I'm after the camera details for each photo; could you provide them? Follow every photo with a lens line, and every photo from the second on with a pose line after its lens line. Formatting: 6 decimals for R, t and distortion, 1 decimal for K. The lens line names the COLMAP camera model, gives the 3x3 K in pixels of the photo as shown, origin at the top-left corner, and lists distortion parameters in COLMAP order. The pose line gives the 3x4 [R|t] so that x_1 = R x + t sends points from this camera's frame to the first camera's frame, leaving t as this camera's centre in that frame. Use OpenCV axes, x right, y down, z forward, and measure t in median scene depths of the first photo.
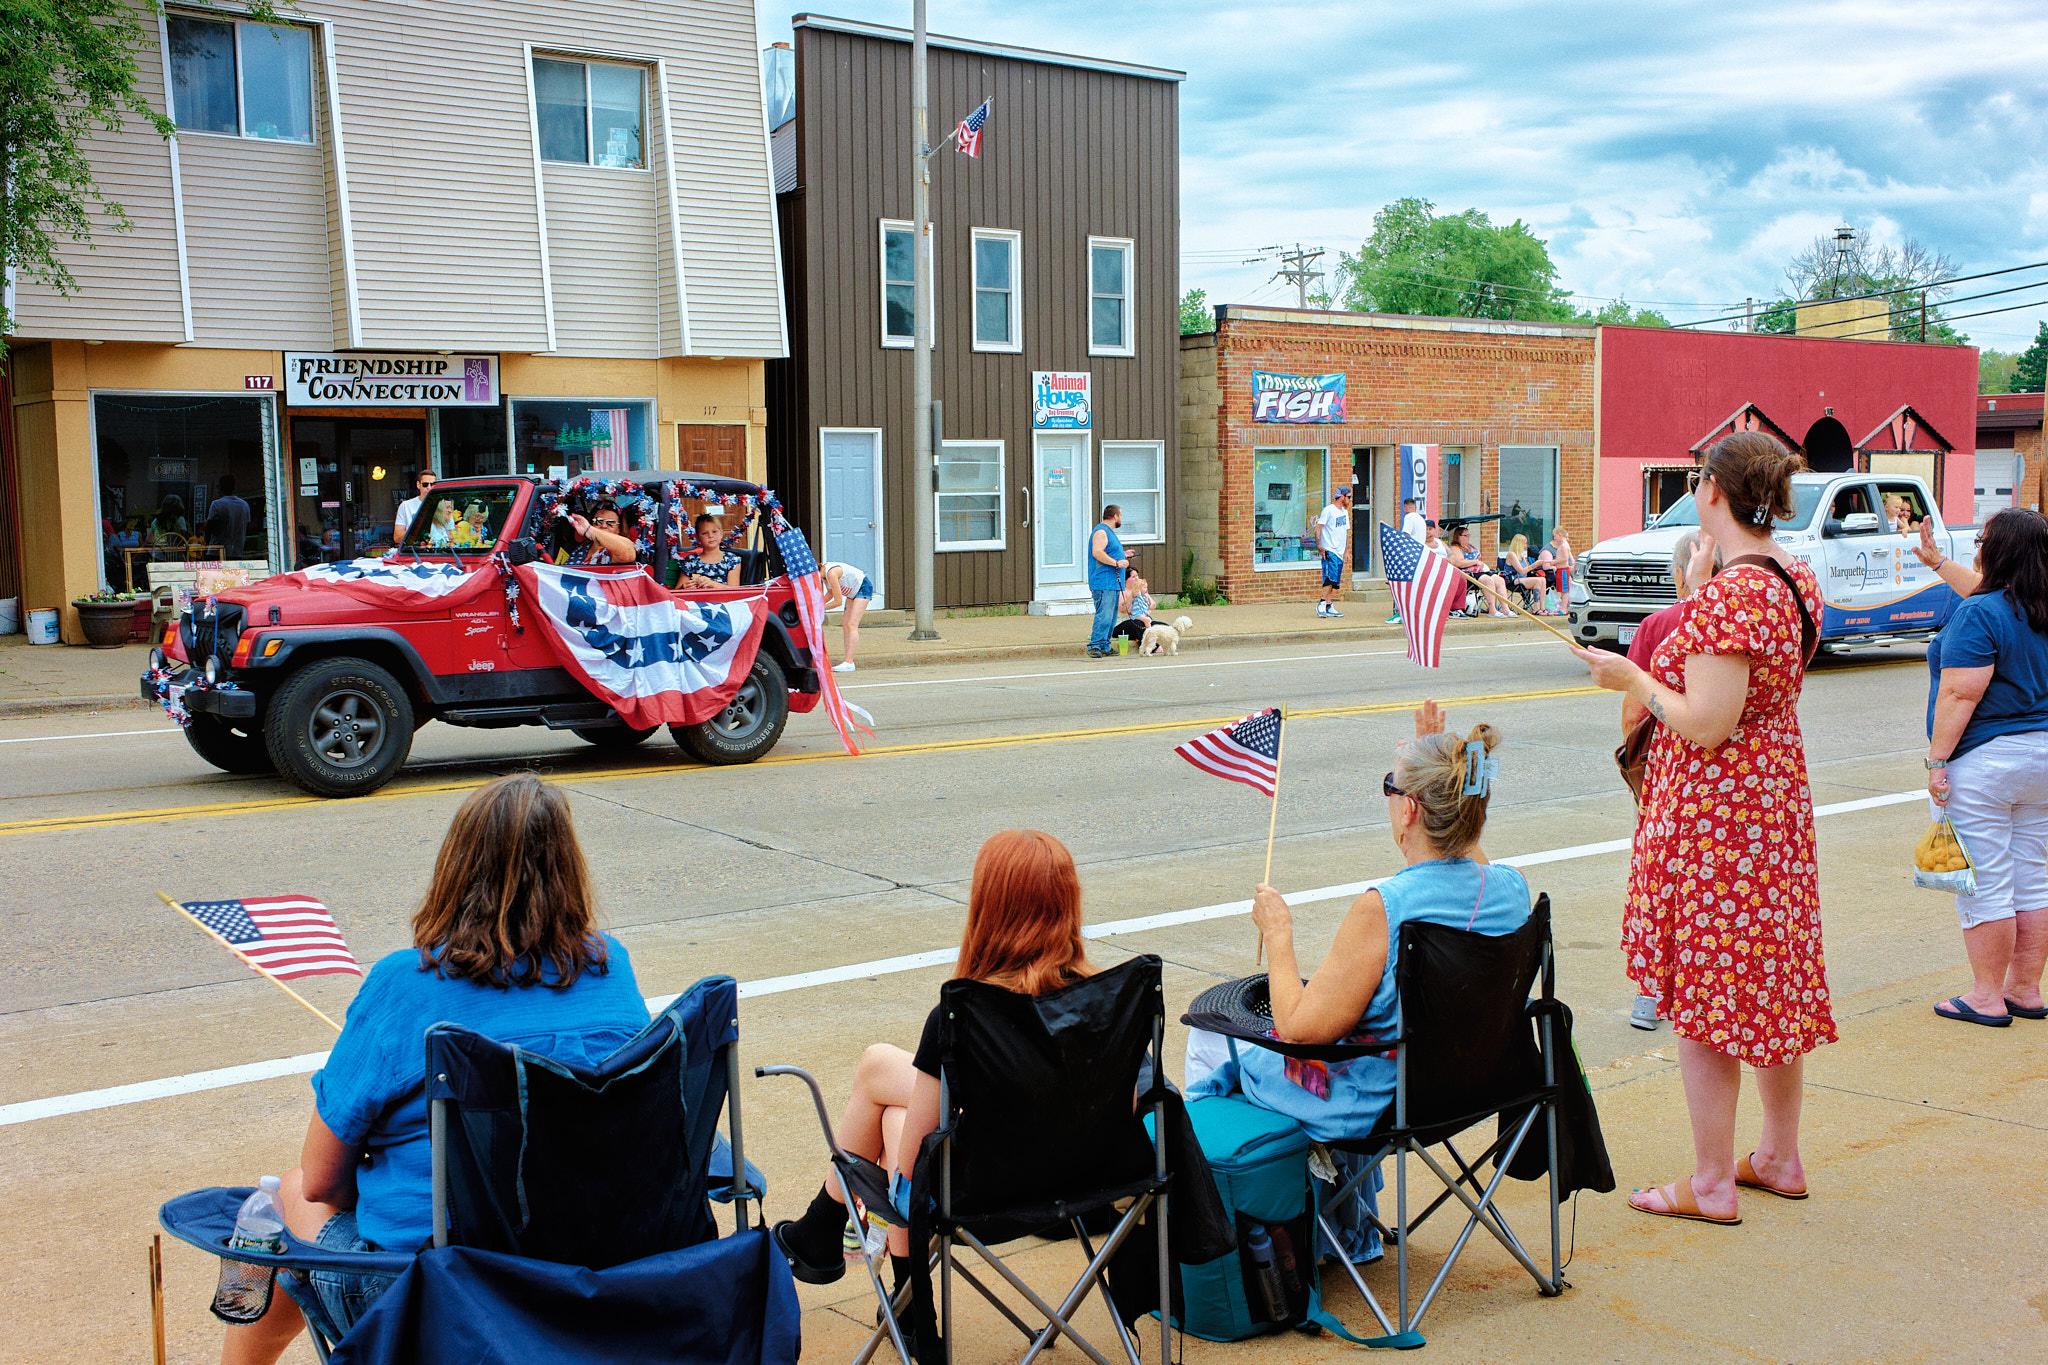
lens RADIAL K [[2315.0, 0, 1021.1], [0, 2315.0, 640.3], [0, 0, 1]] dist [-0.079940, 0.360767]
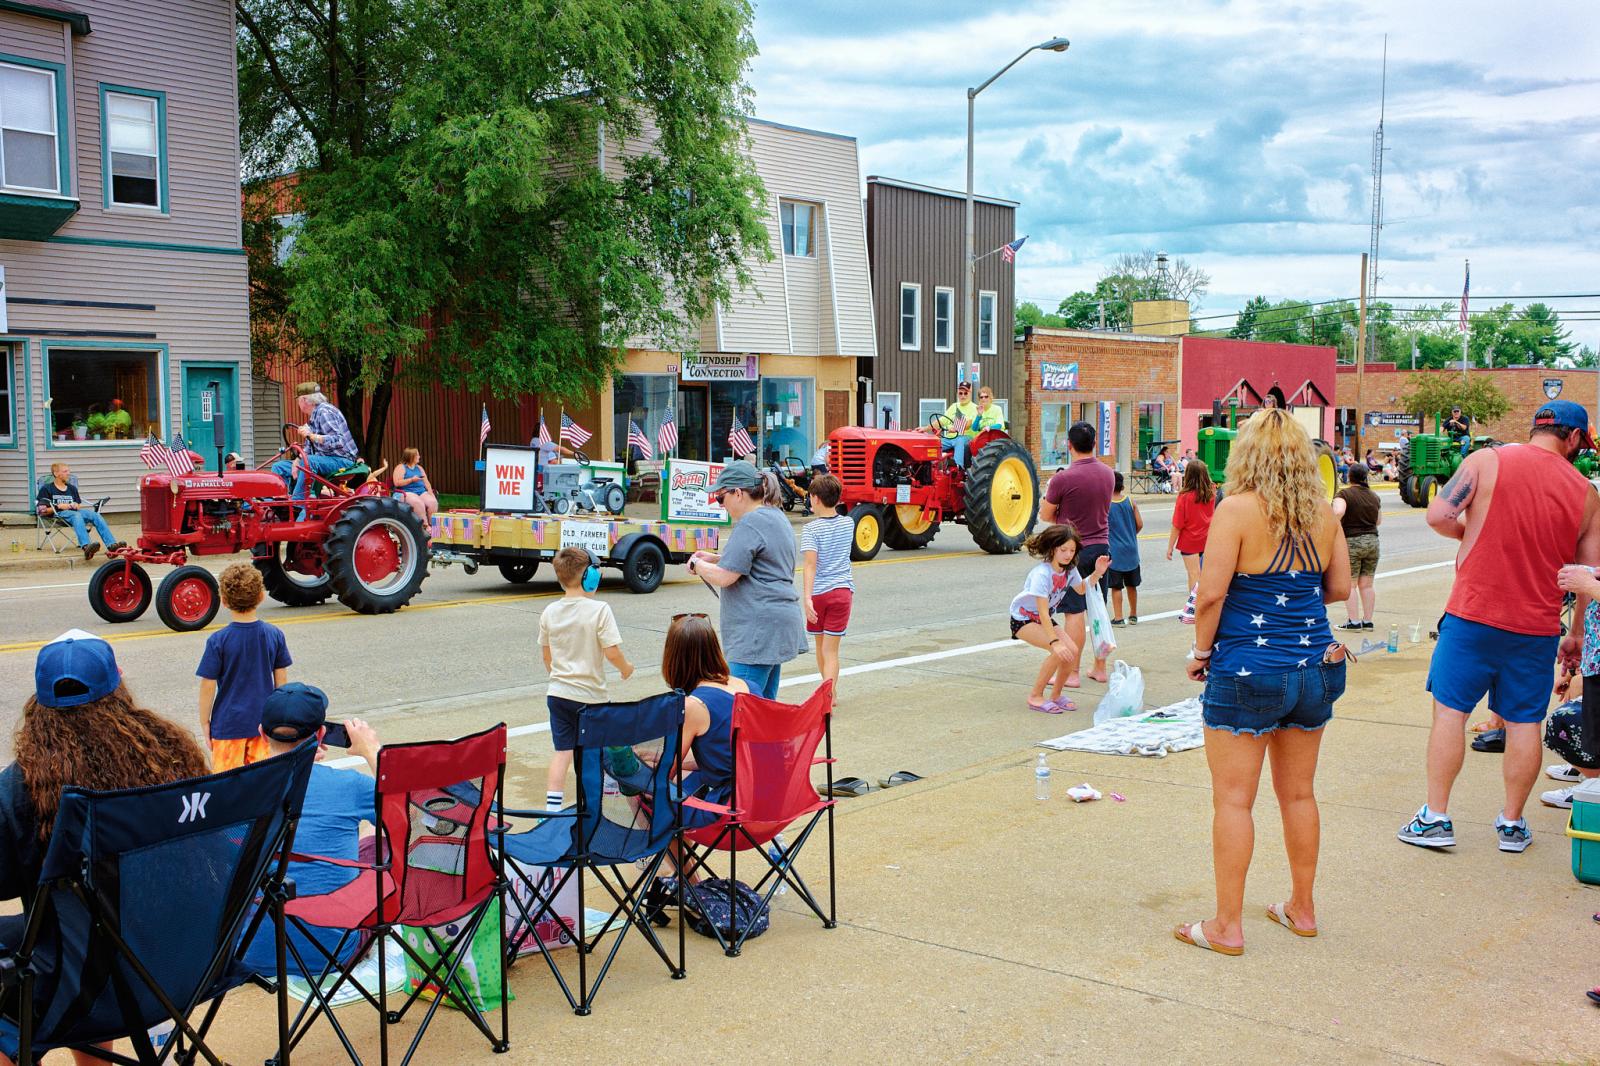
lens RADIAL K [[1660.8, 0, 800.0], [0, 1660.8, 533.0], [0, 0, 1]] dist [-0.063252, 0.182800]
pose [[0.984615, -0.009894, 0.174456, -0.342449], [0.010373, 0.999945, -0.001835, 0.022517], [-0.174428, 0.003616, 0.984663, -0.292548]]
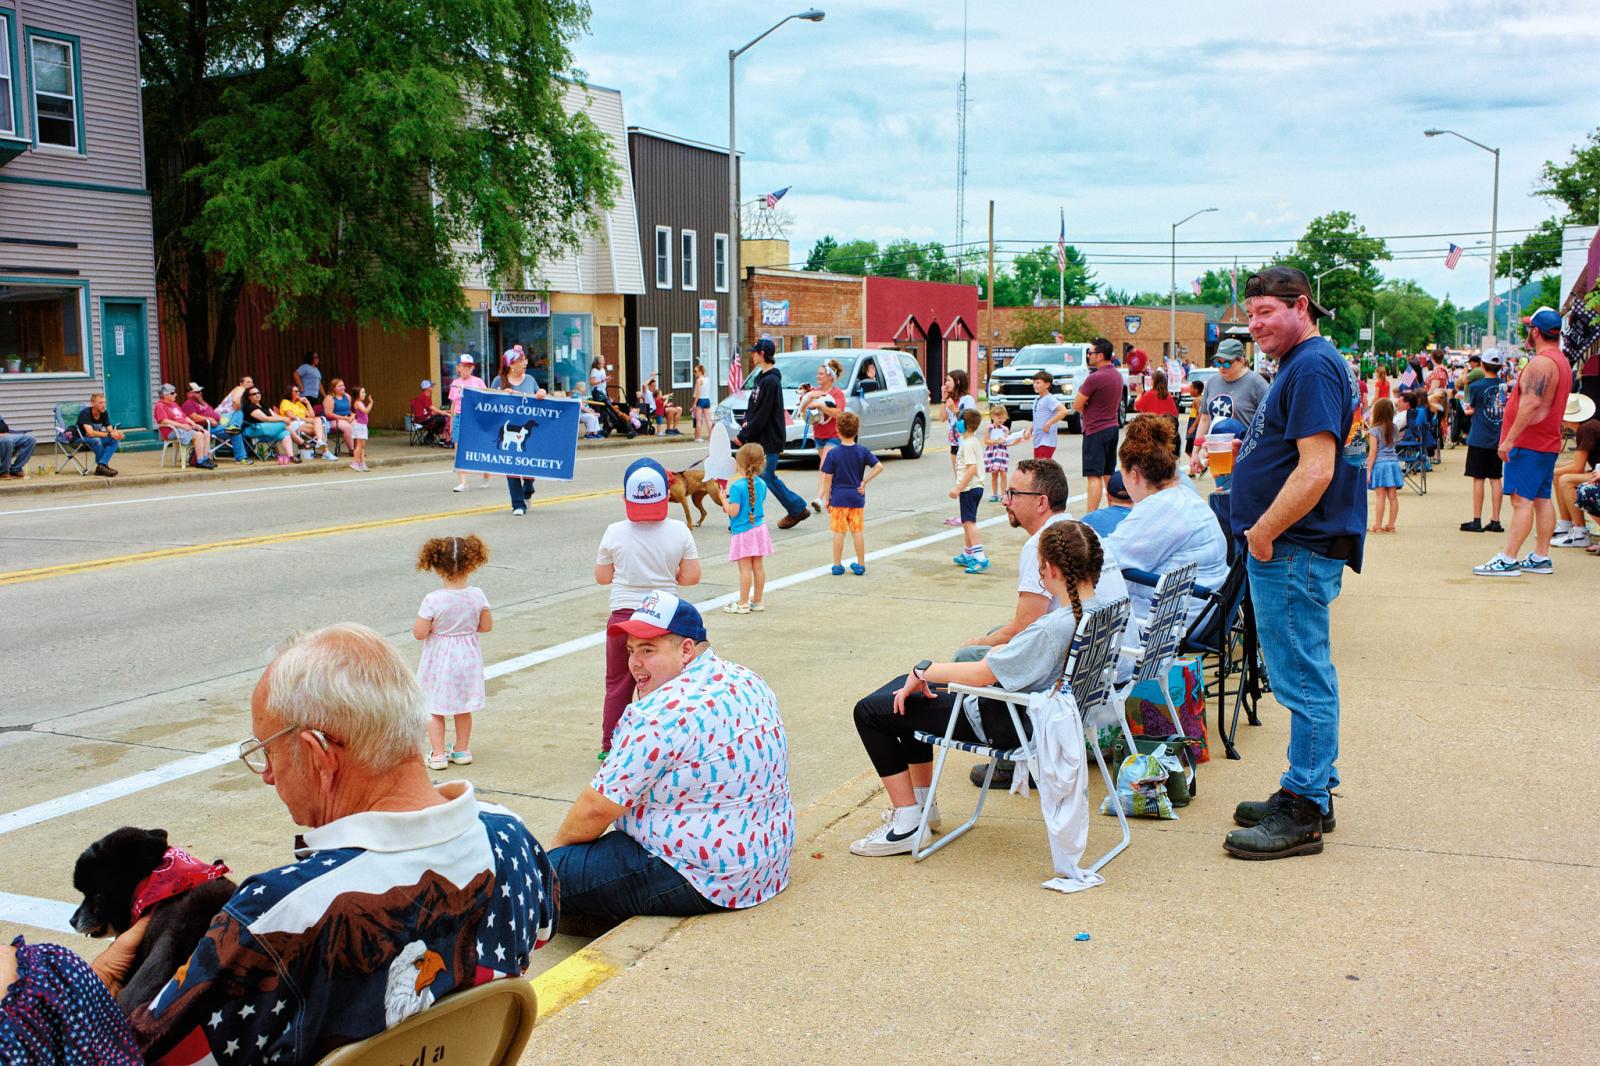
lens RADIAL K [[1660.8, 0, 800.0], [0, 1660.8, 533.0], [0, 0, 1]] dist [-0.063252, 0.182800]
pose [[0.905650, -0.048029, 0.421297, -0.520407], [0.033631, 0.998570, 0.041544, 0.030697], [-0.422690, -0.023456, 0.905971, -0.358948]]
